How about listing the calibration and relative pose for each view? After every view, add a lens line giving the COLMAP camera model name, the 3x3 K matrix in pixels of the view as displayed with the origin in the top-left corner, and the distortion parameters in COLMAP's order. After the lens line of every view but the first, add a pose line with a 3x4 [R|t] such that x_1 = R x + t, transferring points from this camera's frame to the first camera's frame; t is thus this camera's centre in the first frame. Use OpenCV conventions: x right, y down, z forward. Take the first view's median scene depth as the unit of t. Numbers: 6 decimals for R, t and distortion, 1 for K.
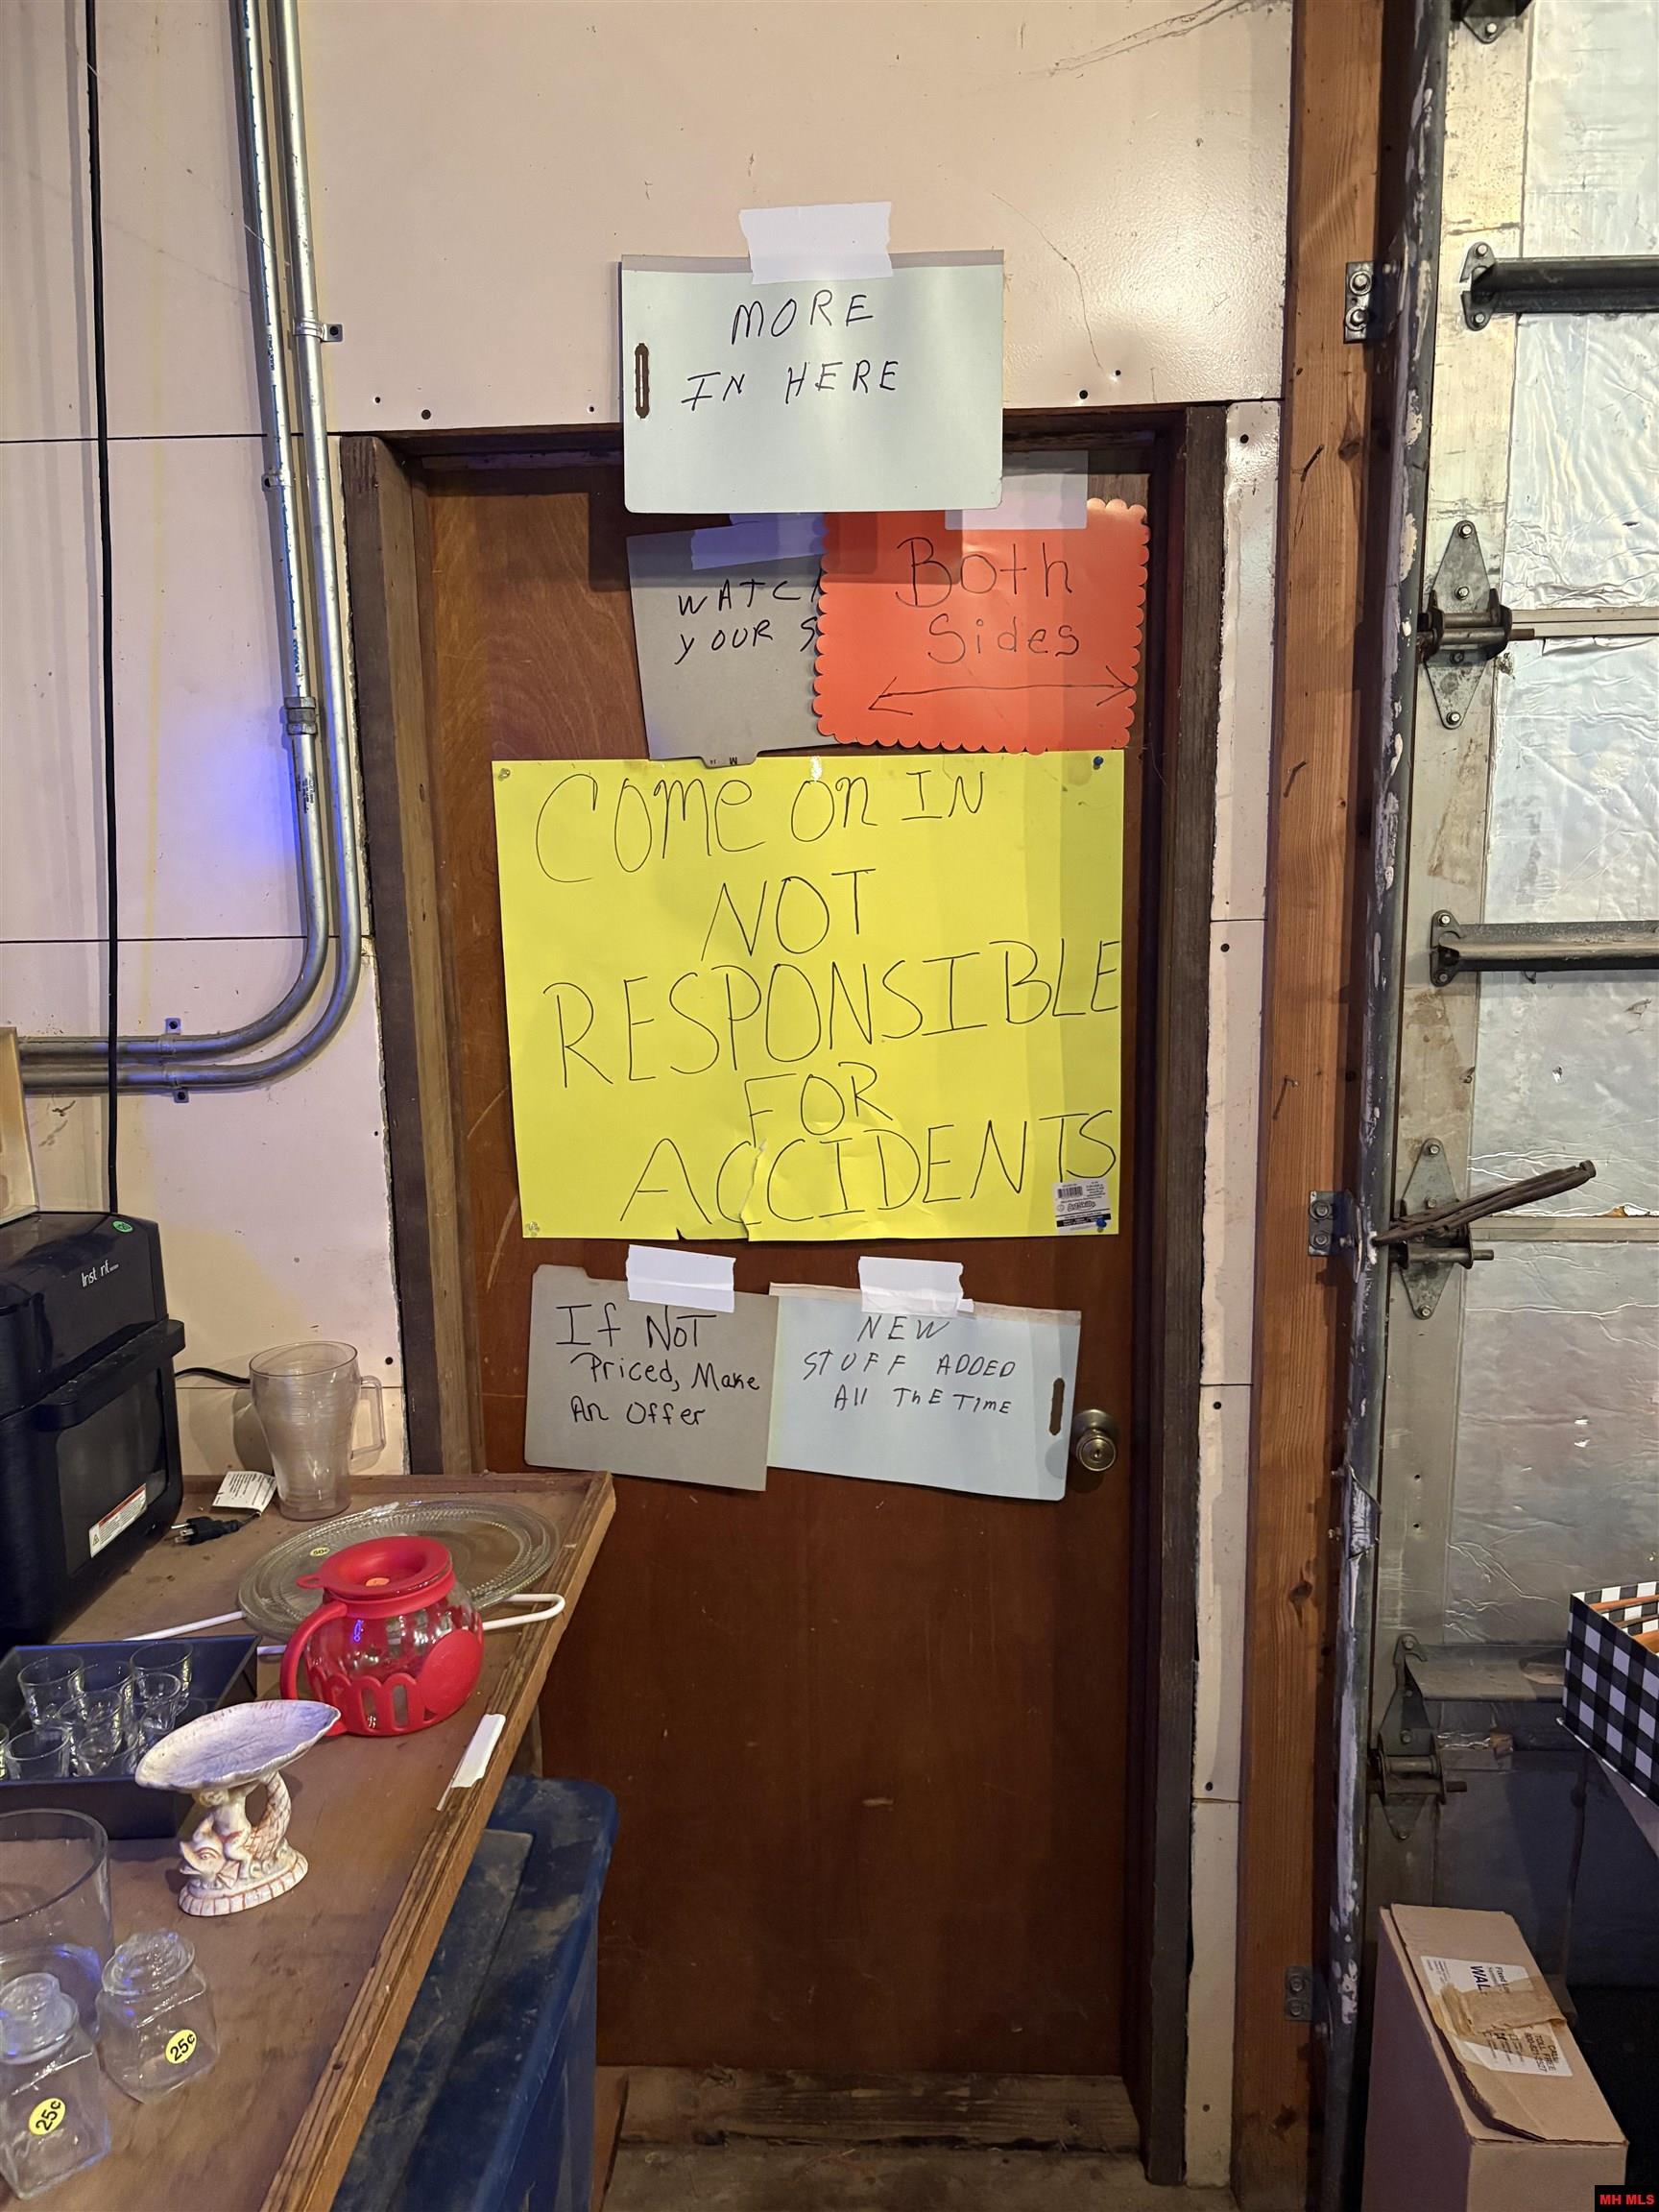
lens RADIAL K [[1677.8, 0, 821.0], [0, 1677.8, 1106.7], [0, 0, 1]] dist [0.043928, -0.045521]
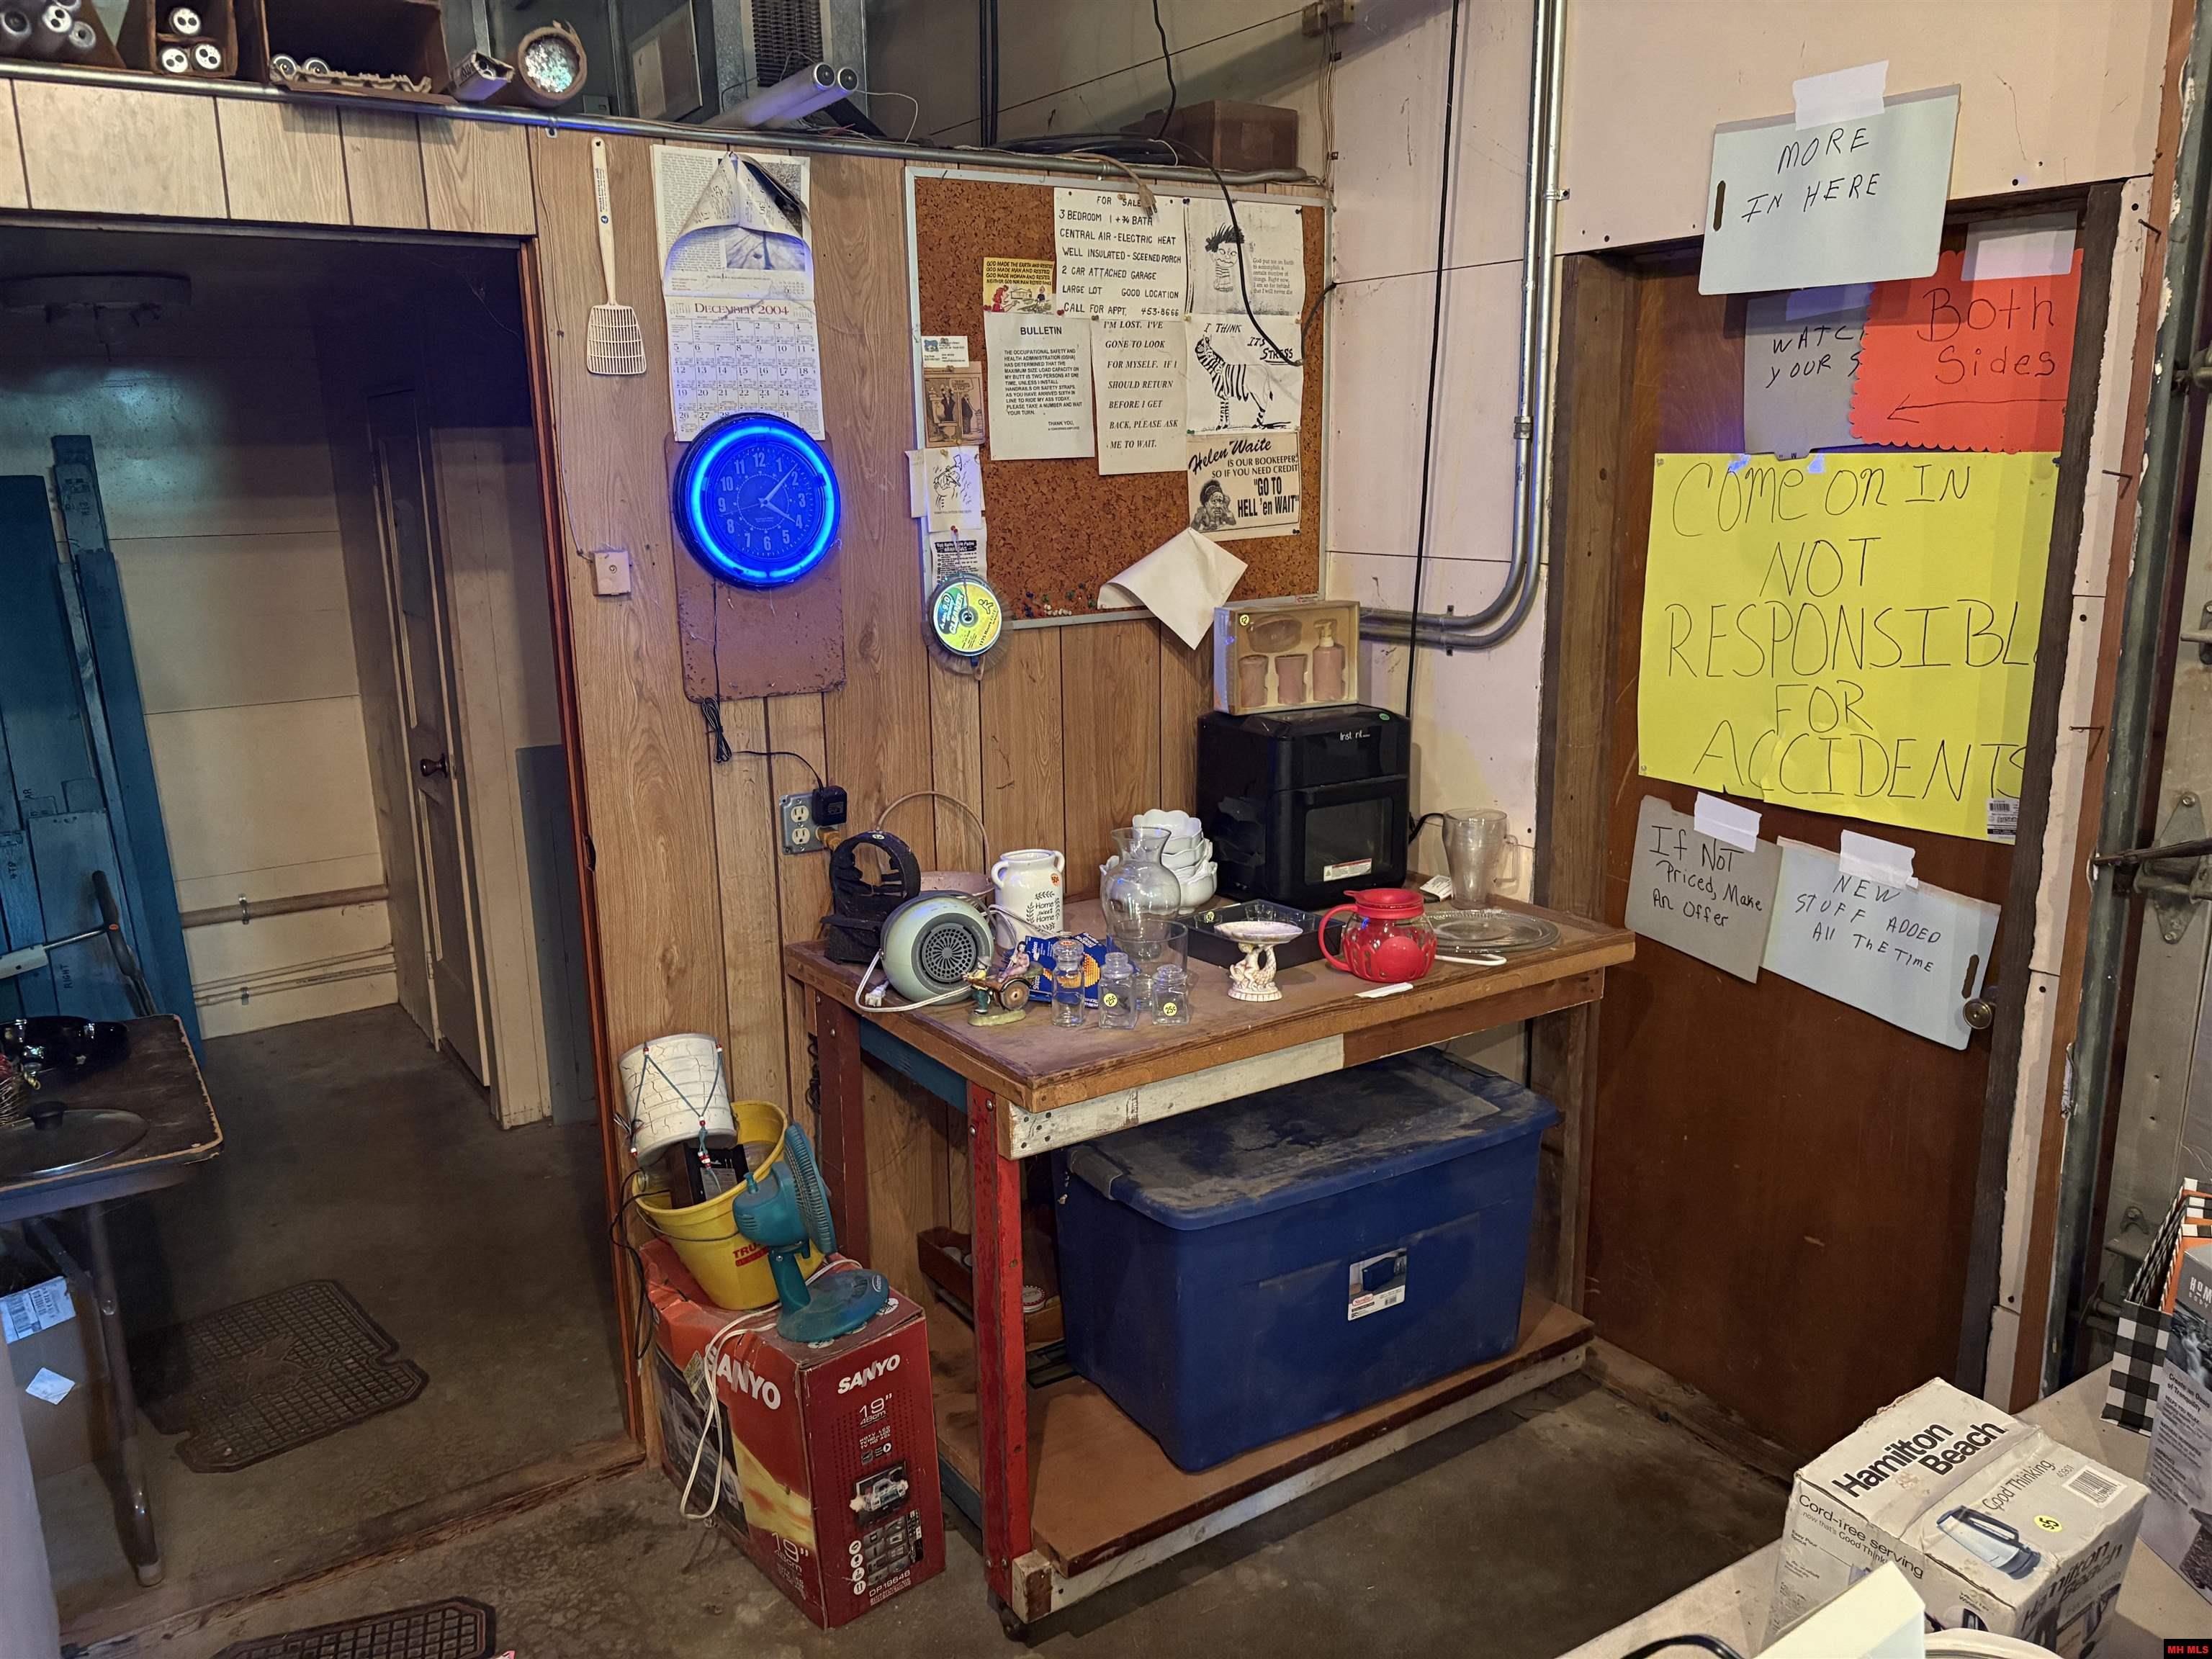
lens RADIAL K [[1677.8, 0, 1110.9], [0, 1677.8, 842.8], [0, 0, 1]] dist [0.043928, -0.045521]
pose [[0.594901, 0.196009, -0.779534, 0.768766], [-0.145647, 0.980045, 0.135276, 0.002972], [0.790493, 0.033061, 0.611578, -0.301426]]
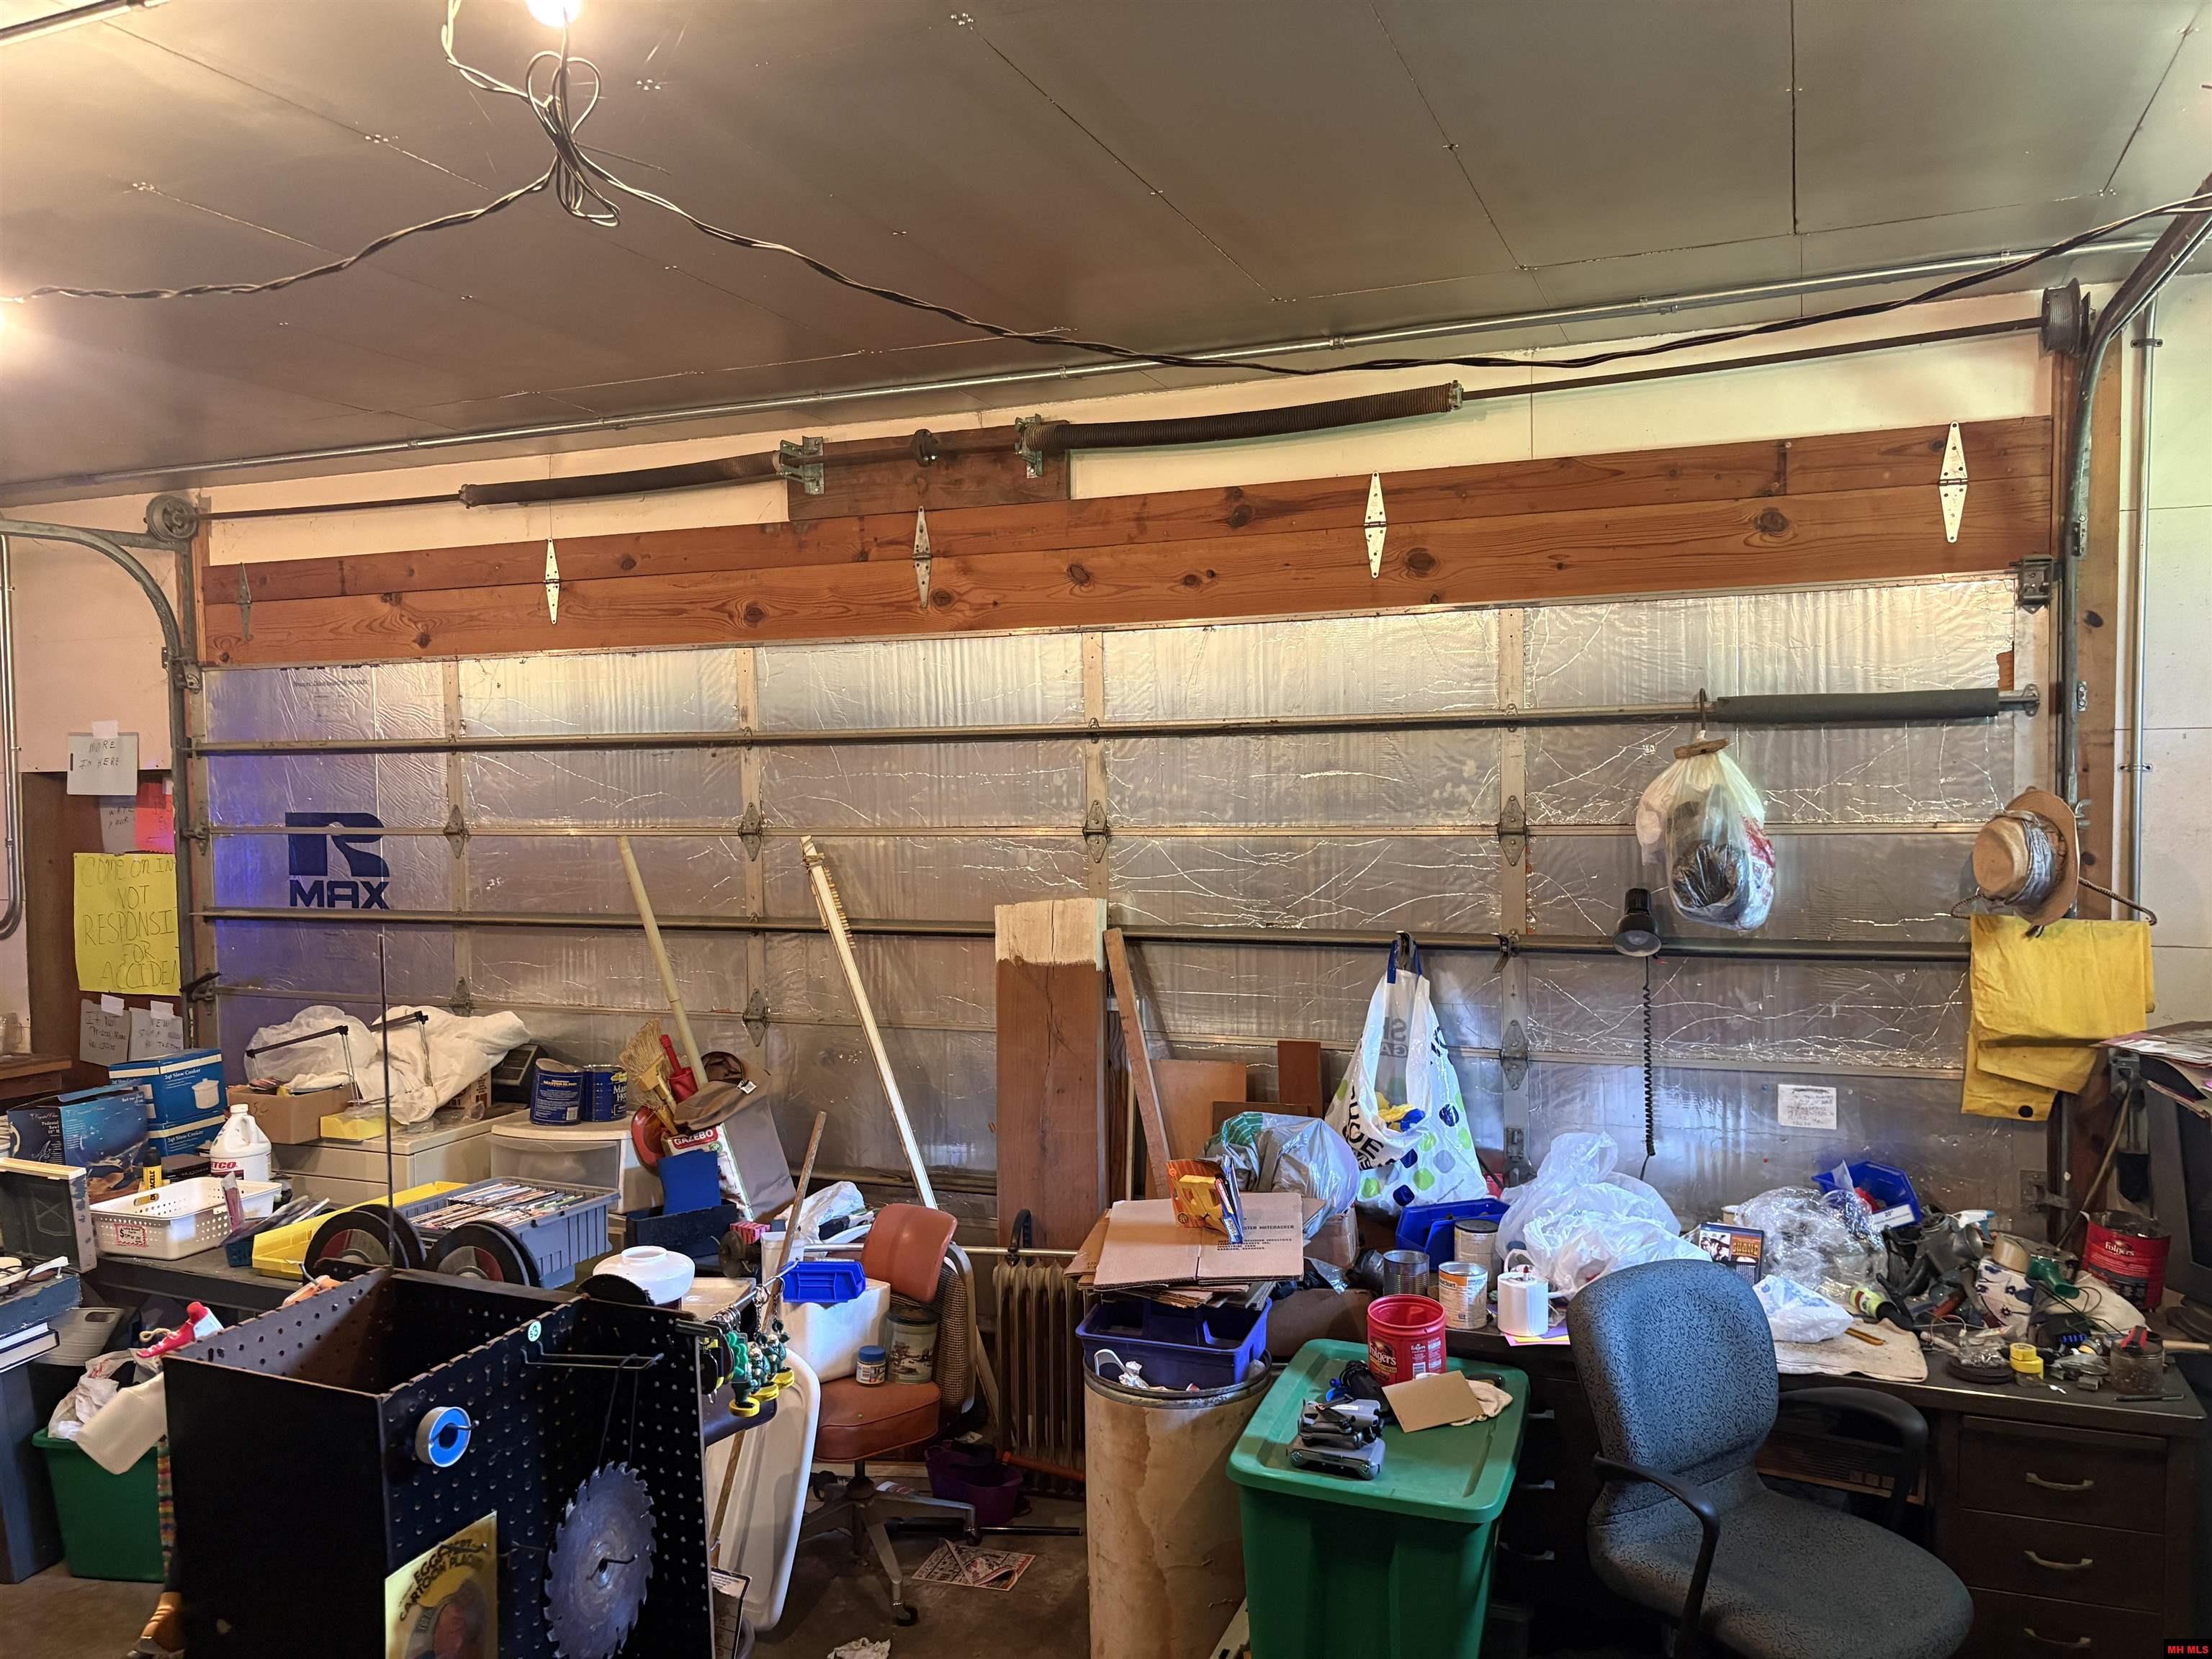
lens RADIAL K [[1677.8, 0, 1107.0], [0, 1677.8, 825.1], [0, 0, 1]] dist [0.043928, -0.045521]
pose [[0.940317, 0.016445, -0.339902, 3.115329], [-0.066631, 0.988396, -0.136509, 0.082326], [0.333713, 0.151009, 0.930501, -1.638776]]
